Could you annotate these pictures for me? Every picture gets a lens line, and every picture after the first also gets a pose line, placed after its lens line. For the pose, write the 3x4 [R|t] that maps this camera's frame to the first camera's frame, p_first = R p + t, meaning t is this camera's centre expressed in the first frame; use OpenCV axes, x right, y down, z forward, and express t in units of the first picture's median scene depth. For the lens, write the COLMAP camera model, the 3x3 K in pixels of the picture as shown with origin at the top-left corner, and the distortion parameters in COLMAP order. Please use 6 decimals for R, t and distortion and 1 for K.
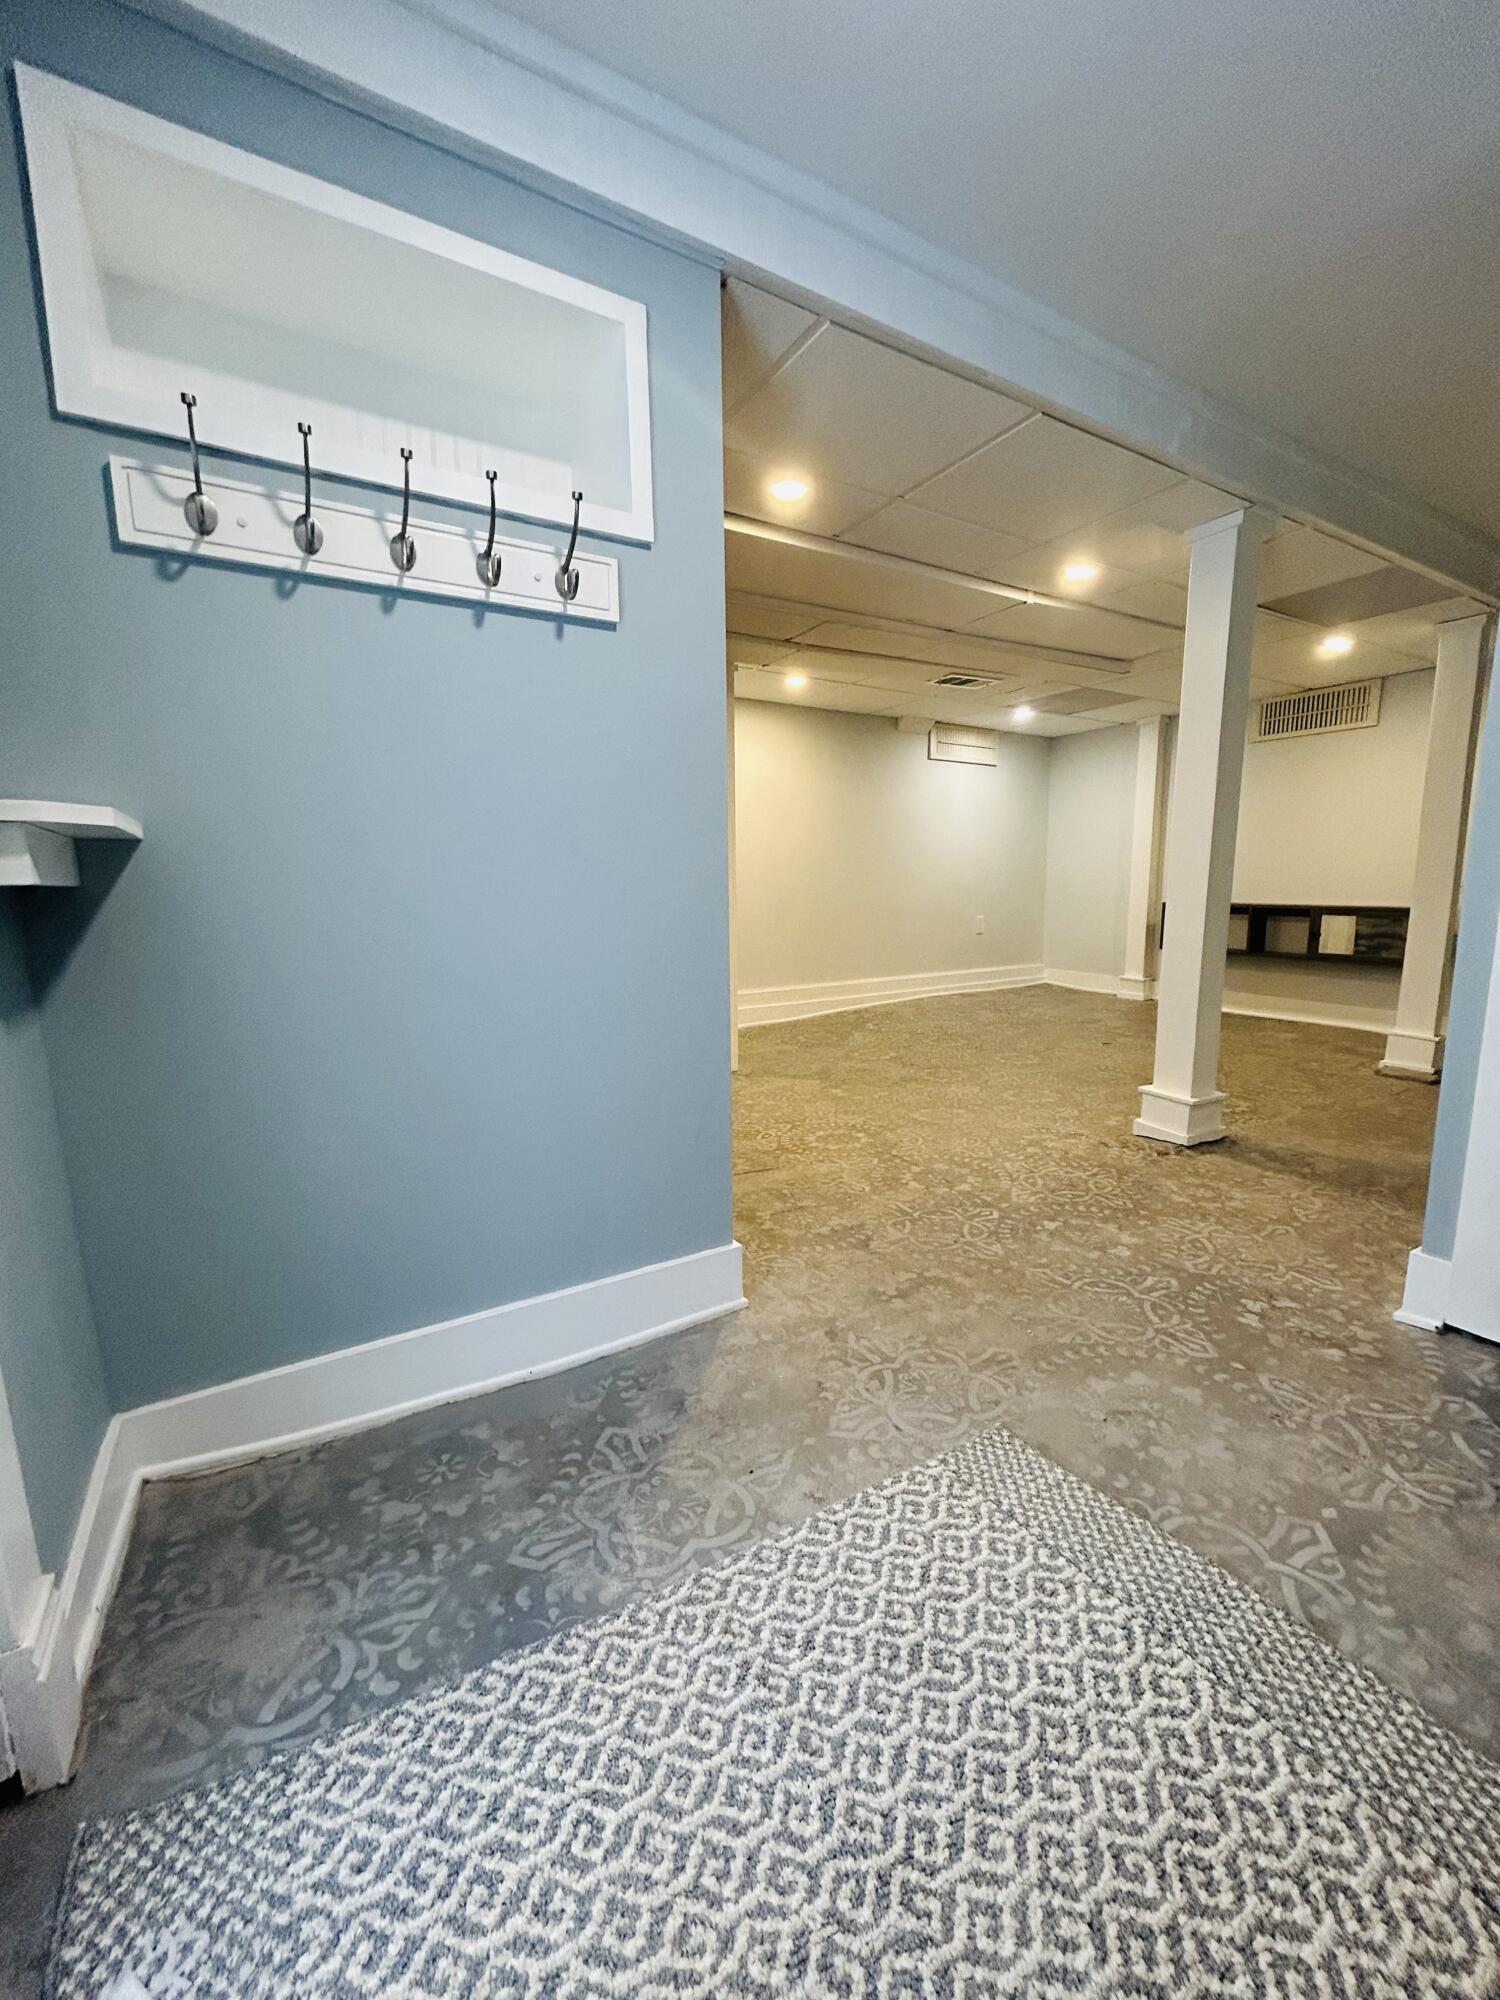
lens RADIAL K [[797.8, 0, 747.7], [0, 797.8, 1002.4], [0, 0, 1]] dist [0.000430, -0.000585]
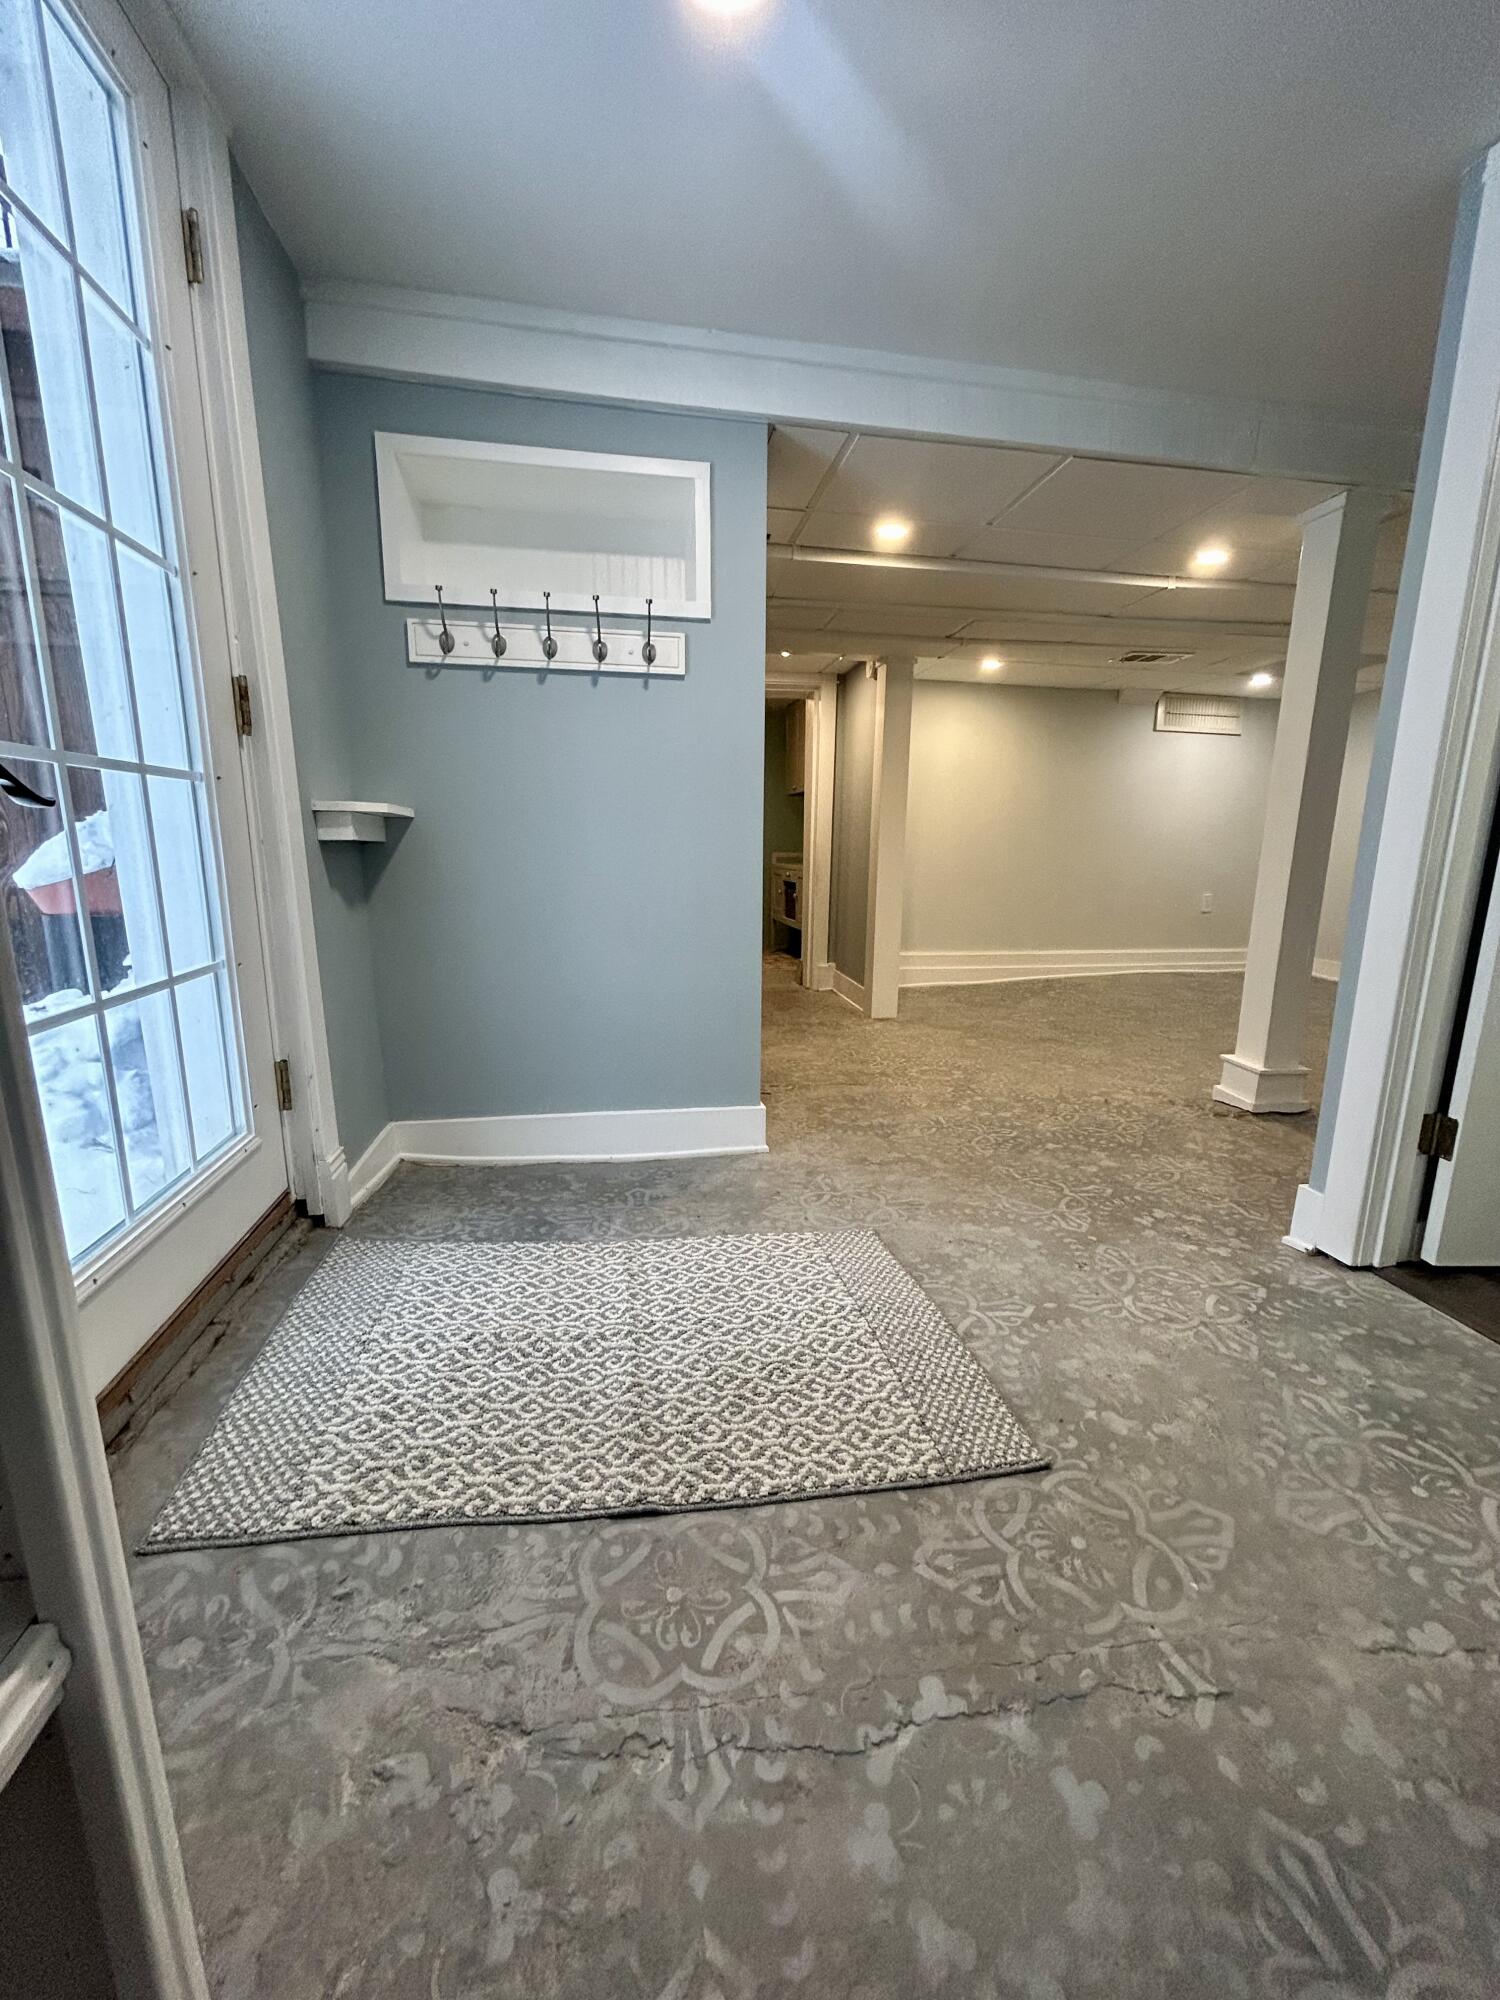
lens RADIAL K [[797.8, 0, 748.6], [0, 797.8, 1001.4], [0, 0, 1]] dist [0.000430, -0.000585]
pose [[0.931034, 0.088524, -0.354034, 0.417621], [-0.075885, 0.995889, 0.049456, 0.047492], [0.356956, -0.019180, 0.933924, -0.300472]]
